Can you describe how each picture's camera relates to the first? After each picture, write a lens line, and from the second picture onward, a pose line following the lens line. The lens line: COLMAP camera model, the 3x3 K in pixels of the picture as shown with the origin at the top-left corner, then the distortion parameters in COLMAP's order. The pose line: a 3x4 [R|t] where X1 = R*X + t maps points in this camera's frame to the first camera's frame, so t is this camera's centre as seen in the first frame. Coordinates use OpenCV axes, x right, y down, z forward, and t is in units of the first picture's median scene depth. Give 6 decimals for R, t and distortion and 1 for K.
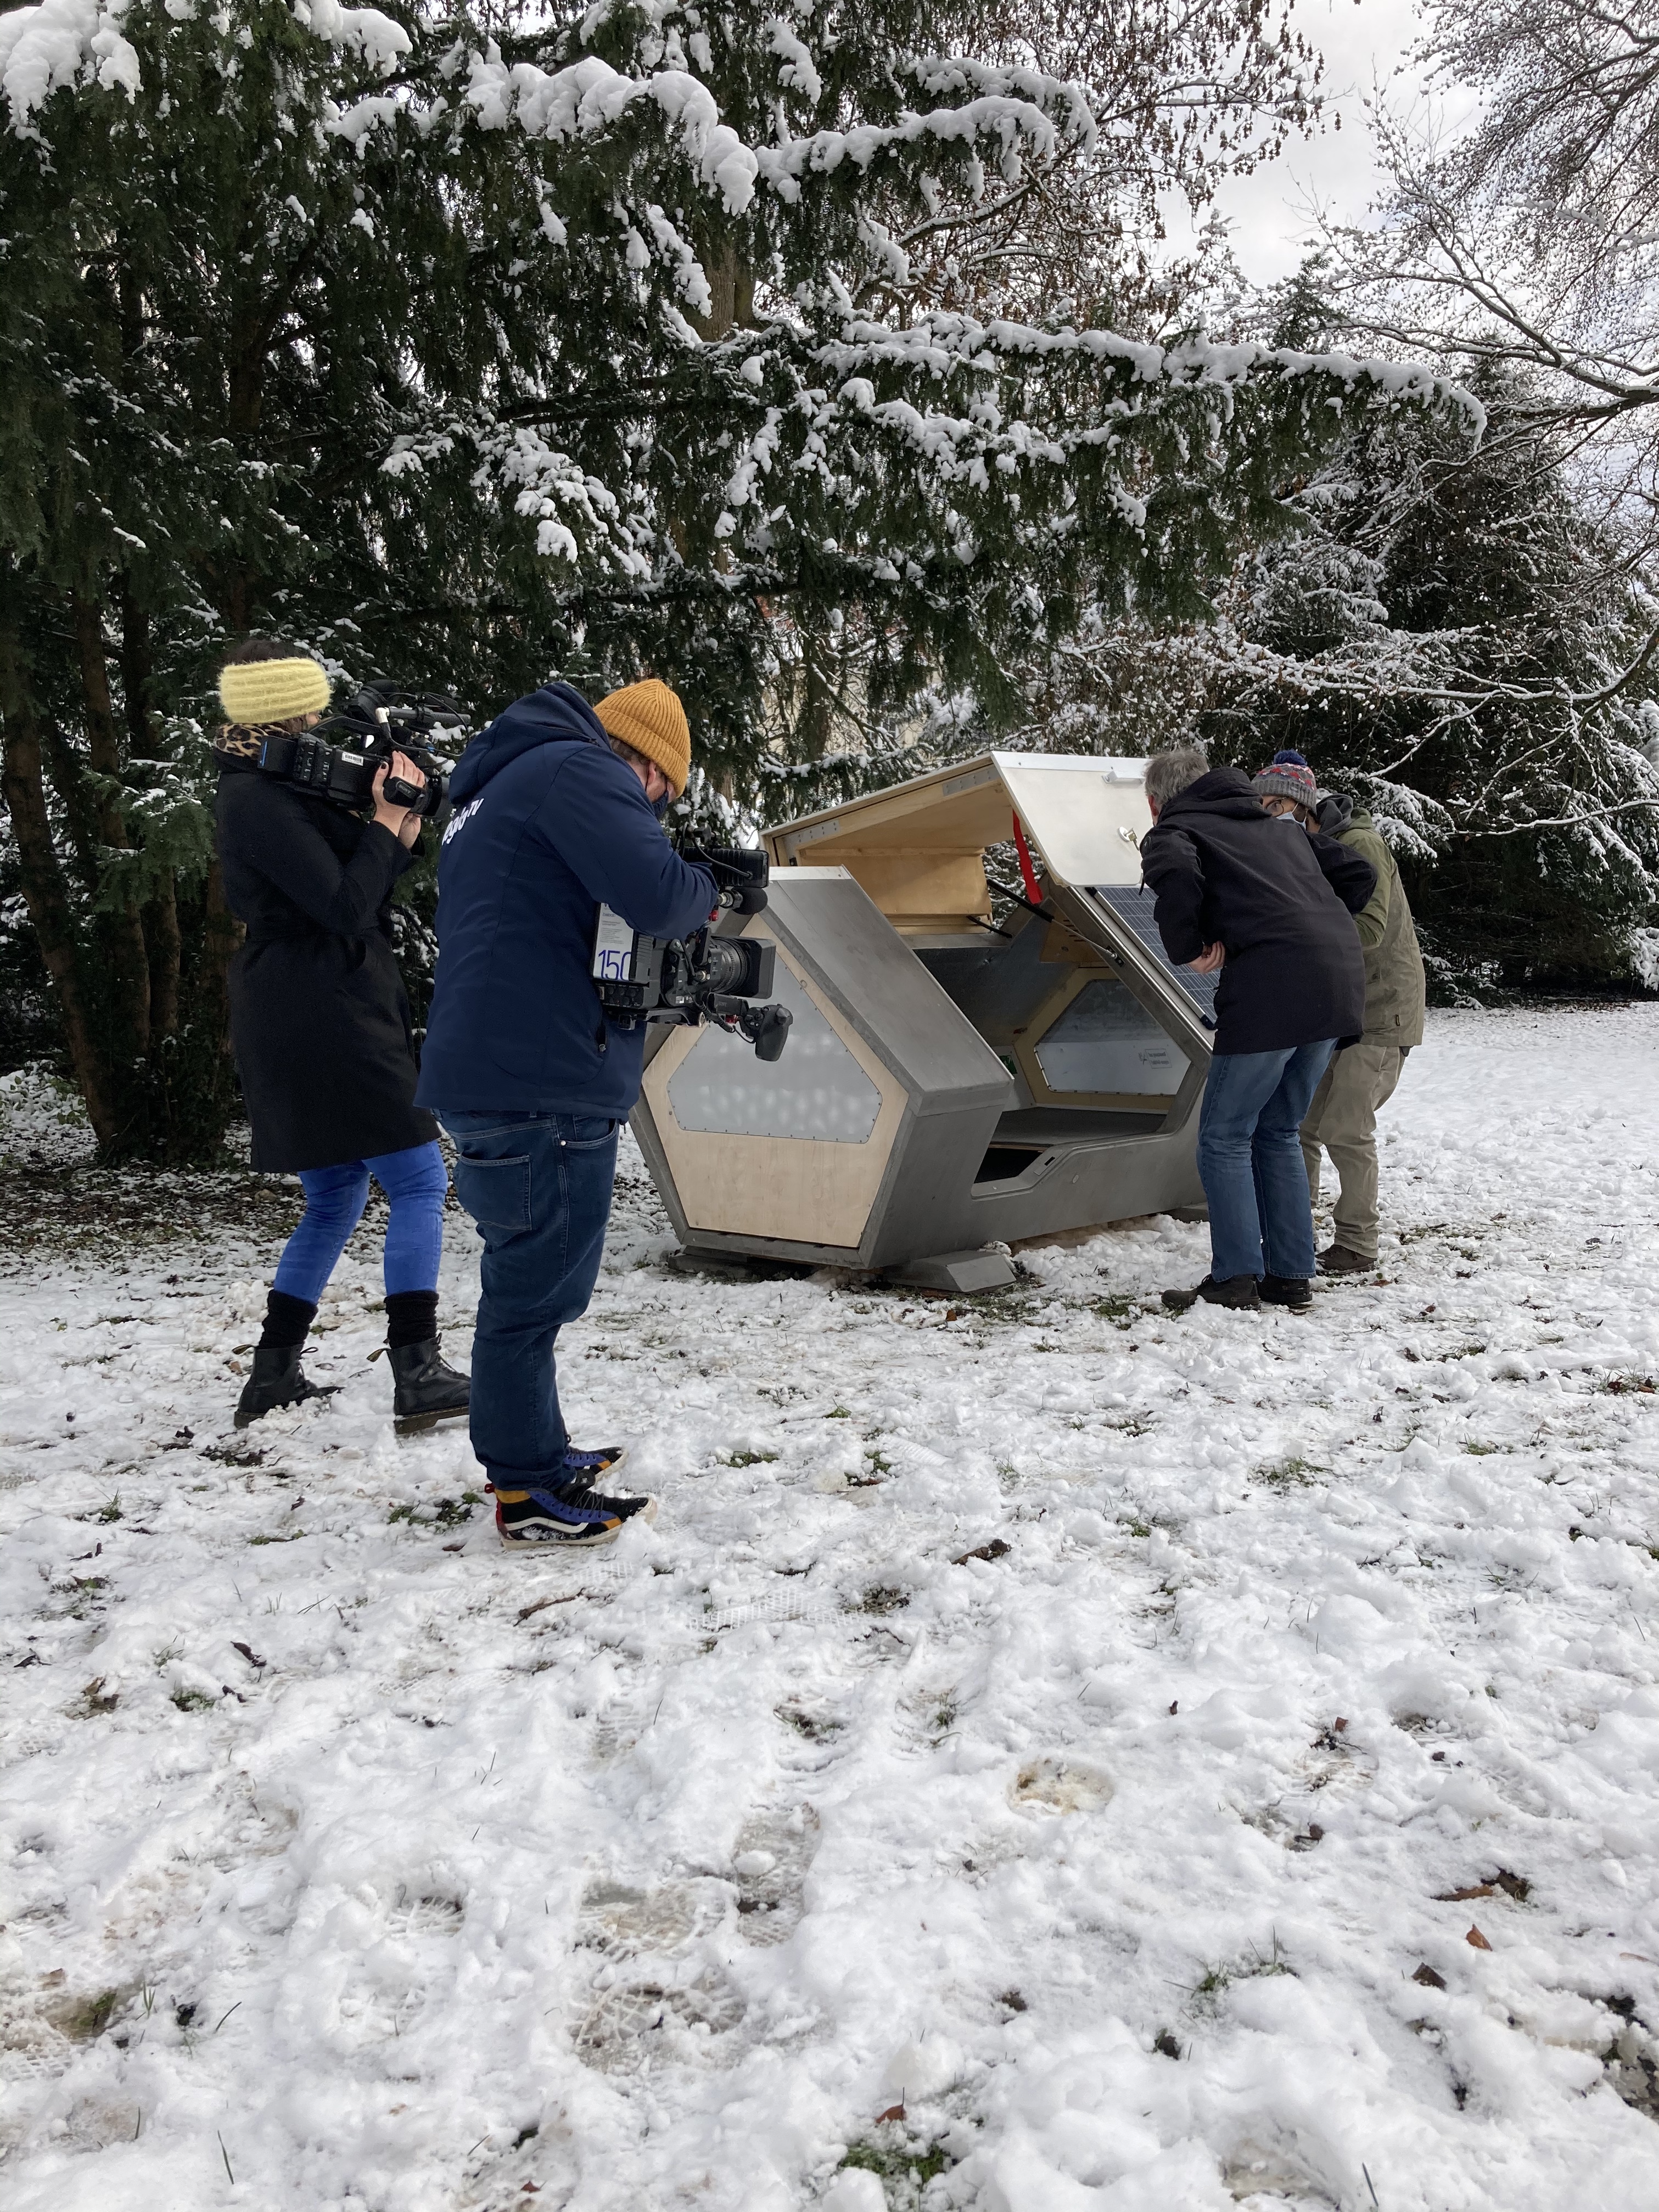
lens RADIAL K [[1789.6, 0, 831.4], [0, 1789.6, 1104.1], [0, 0, 1]] dist [0.031390, -0.031285]
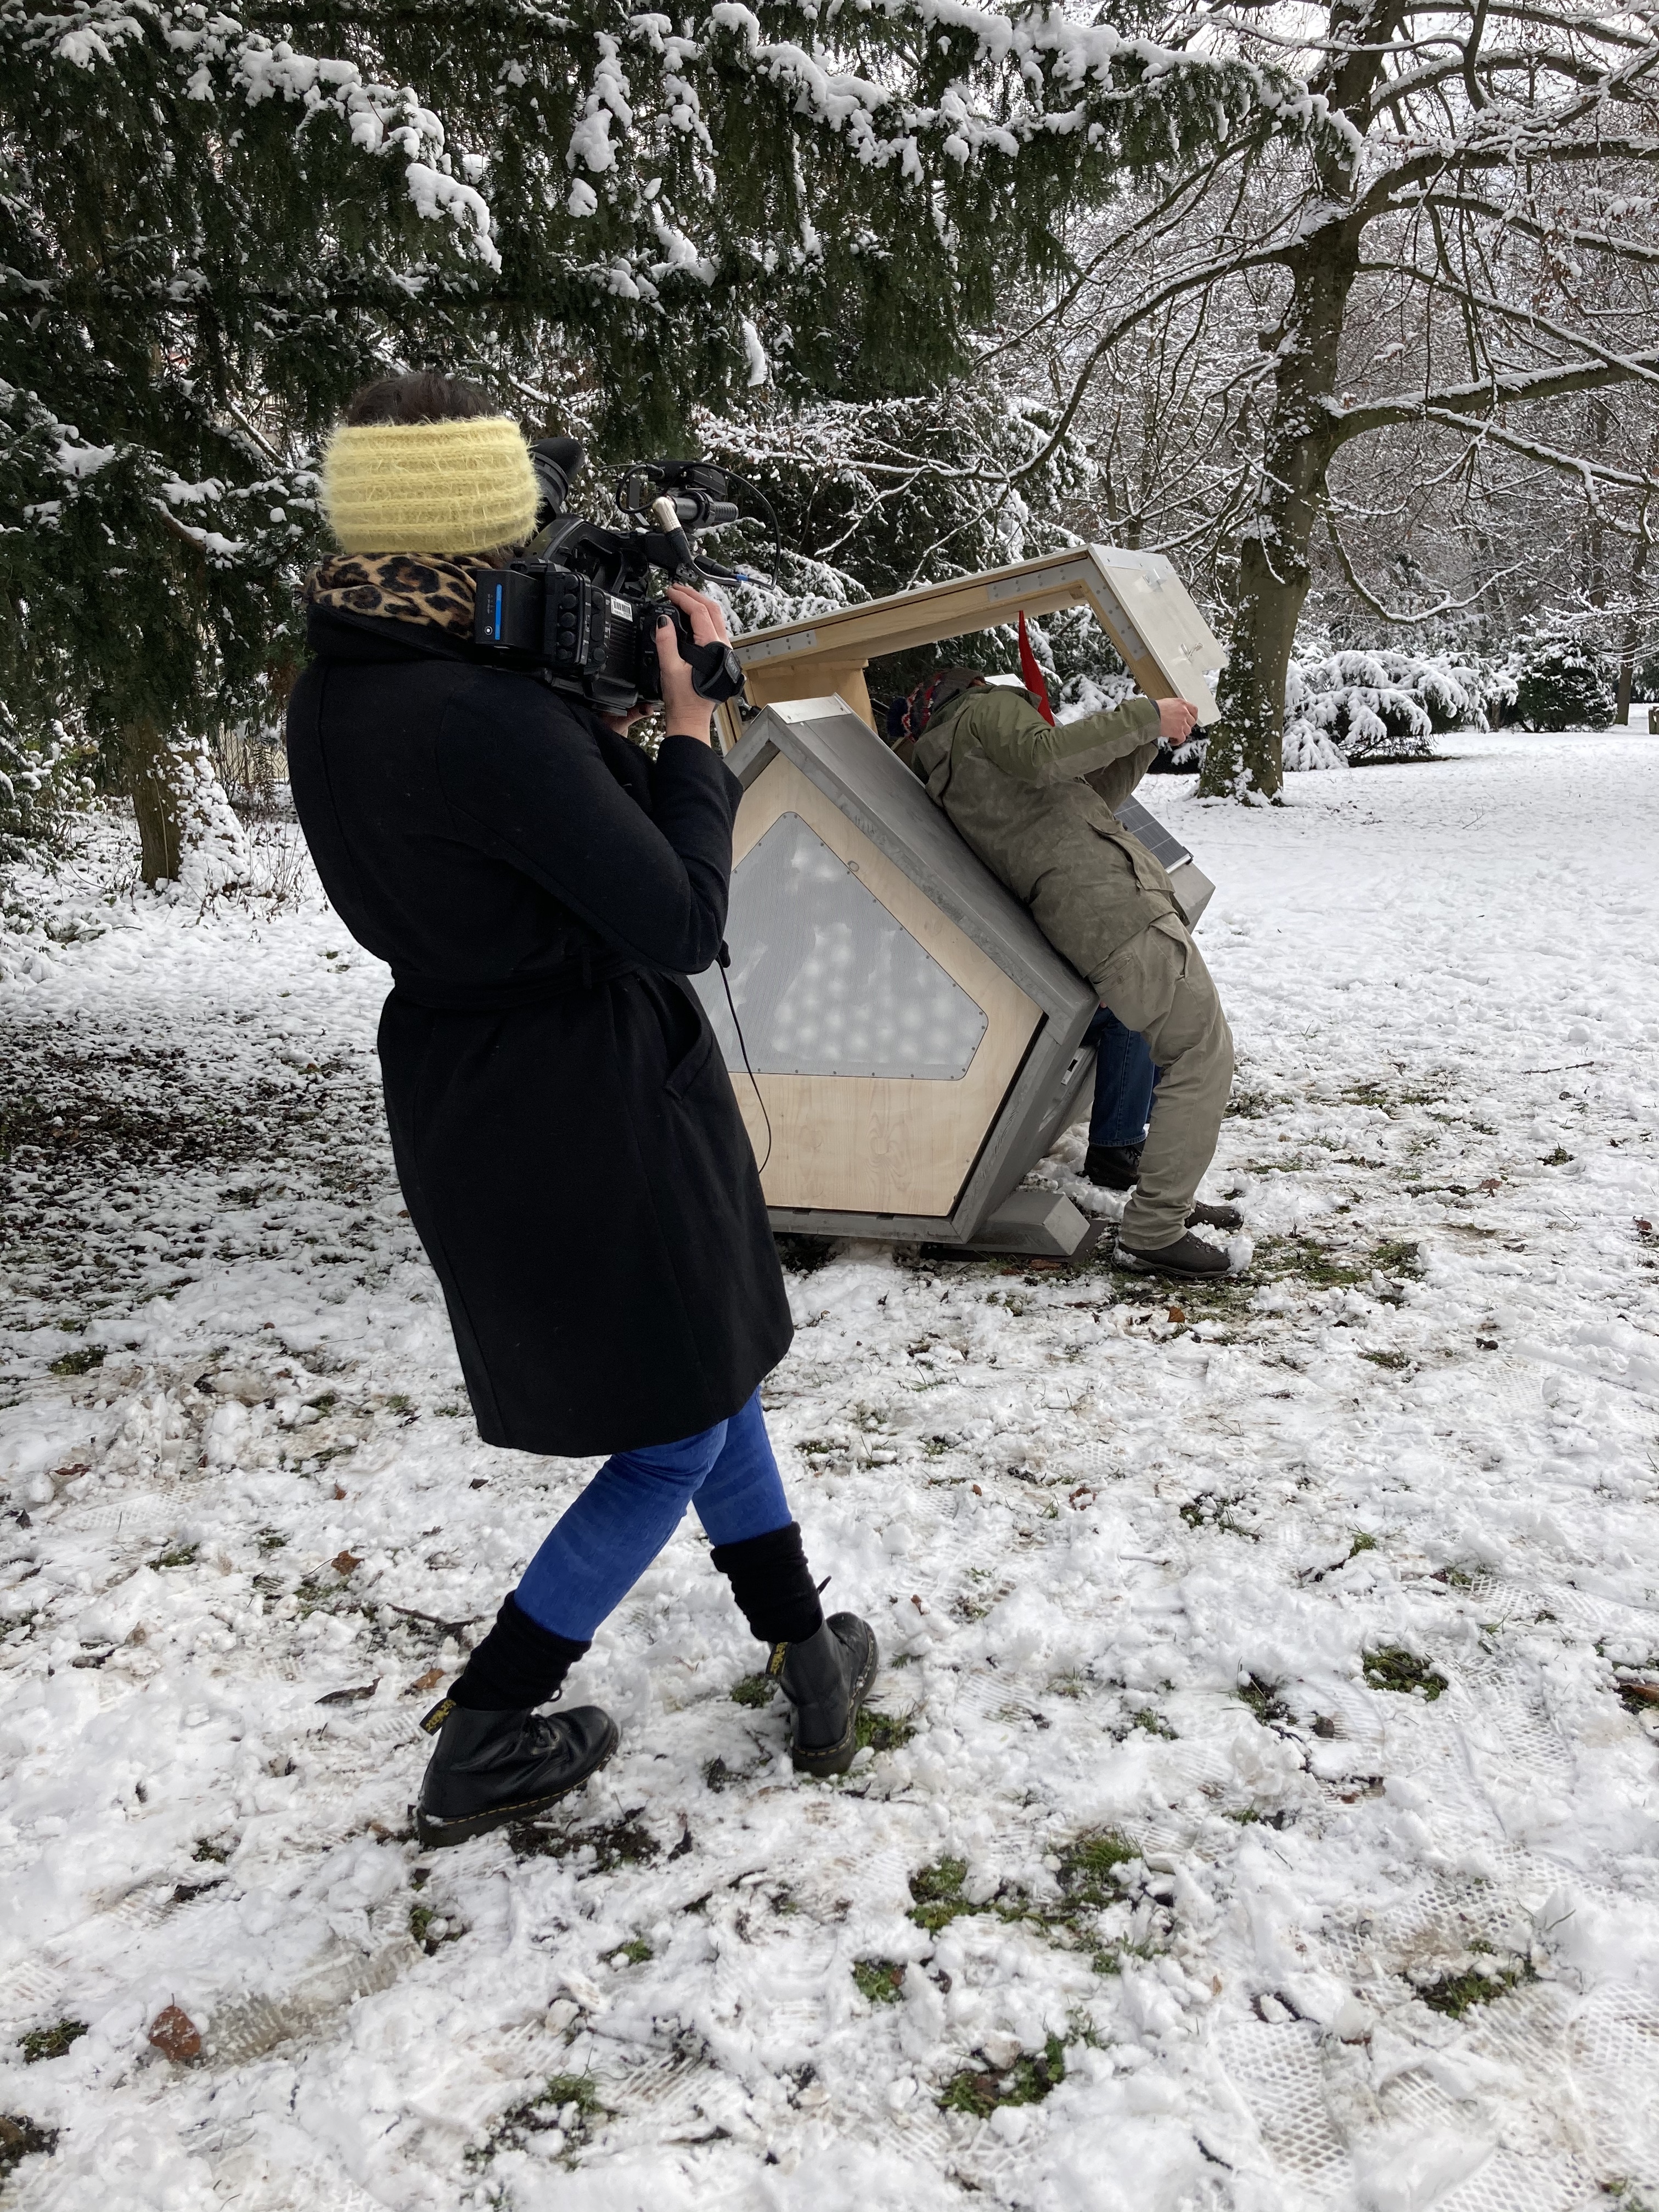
lens RADIAL K [[1789.3, 0, 824.4], [0, 1789.3, 1085.2], [0, 0, 1]] dist [0.031390, -0.031285]
pose [[0.923636, -0.090397, 0.372459, -0.206879], [0.047061, 0.991183, 0.123861, -0.047481], [-0.380371, -0.096874, 0.919746, 0.218262]]
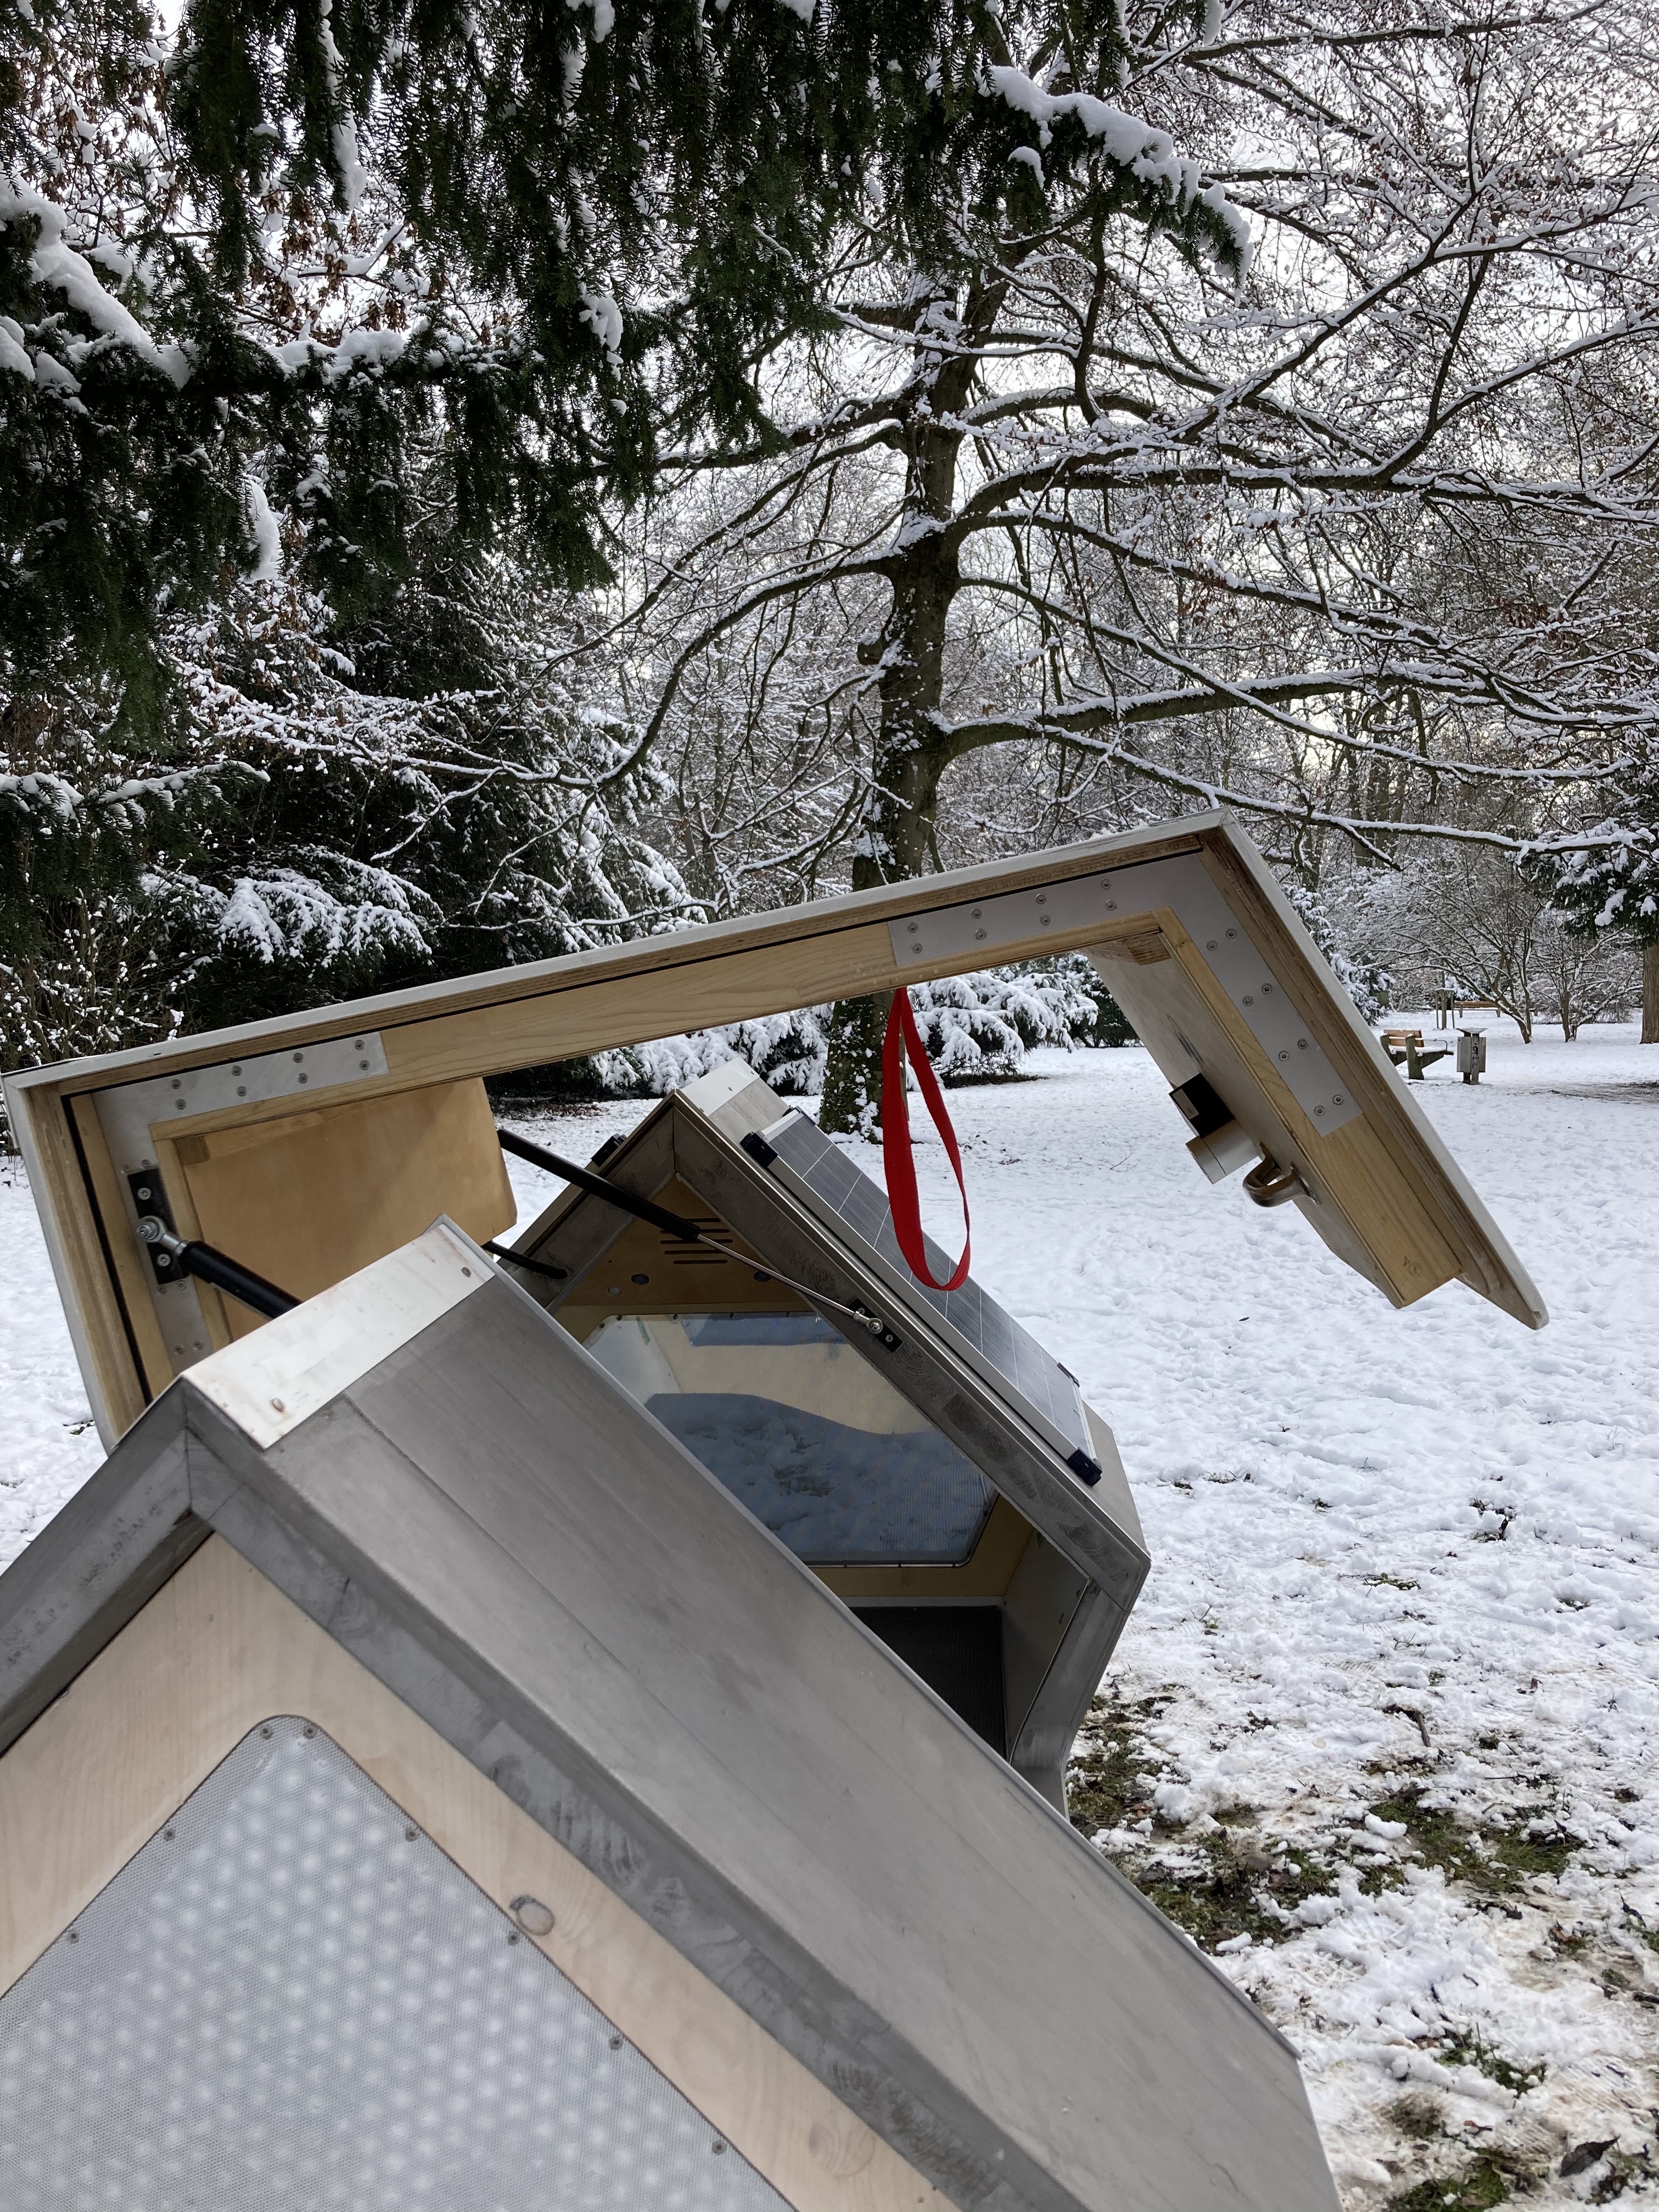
lens RADIAL K [[1789.6, 0, 826.6], [0, 1789.6, 1097.3], [0, 0, 1]] dist [0.031390, -0.031285]
pose [[0.804457, -0.036672, 0.592878, -0.068035], [0.062777, 0.997752, -0.023466, -0.102356], [-0.590685, 0.056096, 0.804950, 0.555477]]
